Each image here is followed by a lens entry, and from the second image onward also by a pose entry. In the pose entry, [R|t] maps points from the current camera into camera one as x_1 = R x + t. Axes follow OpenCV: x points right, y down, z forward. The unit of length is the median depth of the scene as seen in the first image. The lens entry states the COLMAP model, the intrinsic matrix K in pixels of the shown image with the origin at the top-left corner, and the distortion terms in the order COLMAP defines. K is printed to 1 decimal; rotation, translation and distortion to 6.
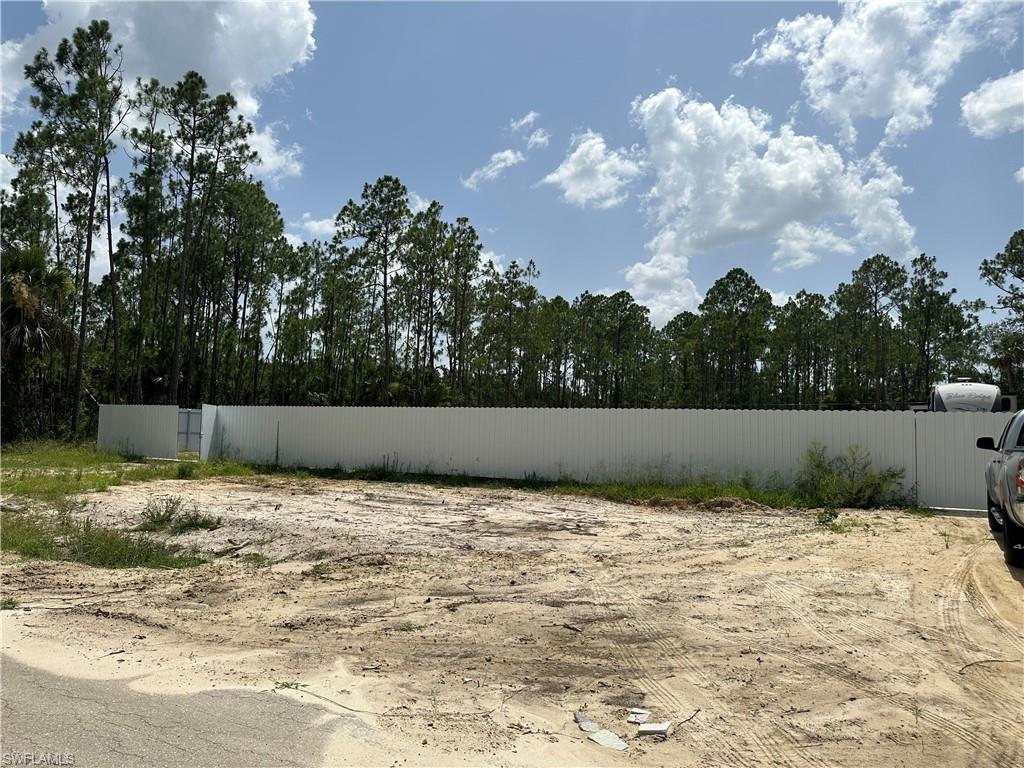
lens RADIAL K [[710.5, 0, 511.2], [0, 710.5, 410.9], [0, 0, 1]] dist [0.072068, -0.092081]
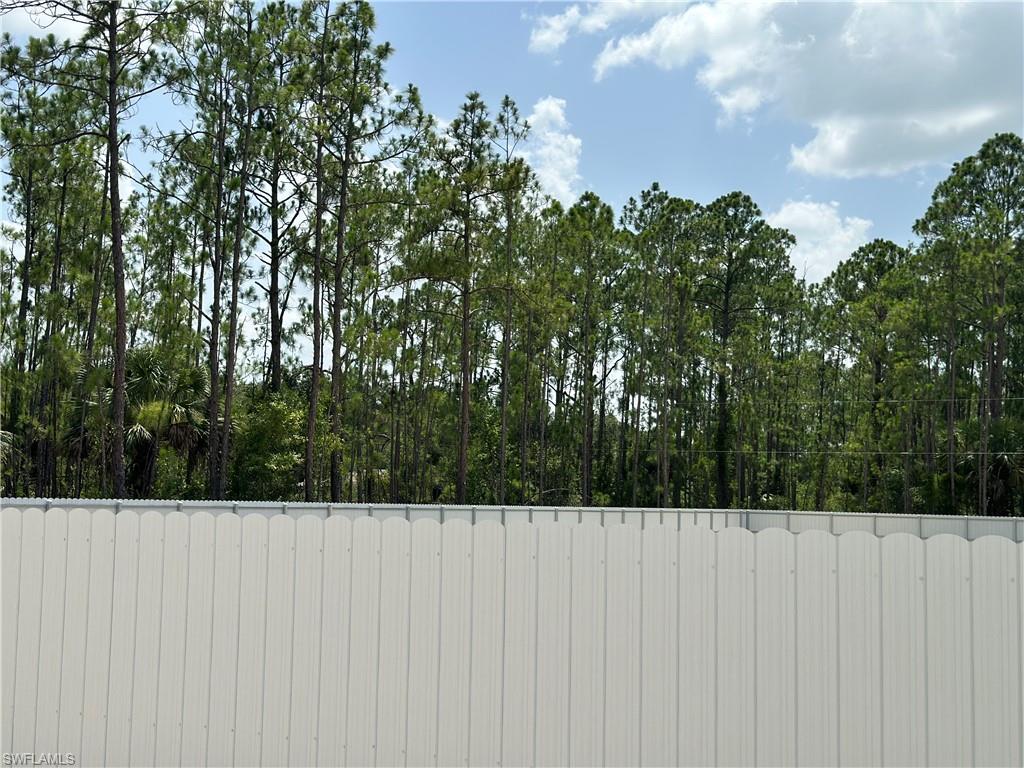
lens RADIAL K [[1420.6, 0, 511.8], [0, 1420.6, 401.1], [0, 0, 1]] dist [0.221515, -0.533031]
pose [[0.999928, -0.004419, 0.011177, 0.009739], [0.004899, 0.999048, -0.043342, -0.003436], [-0.010975, 0.043394, 0.998998, 0.139492]]
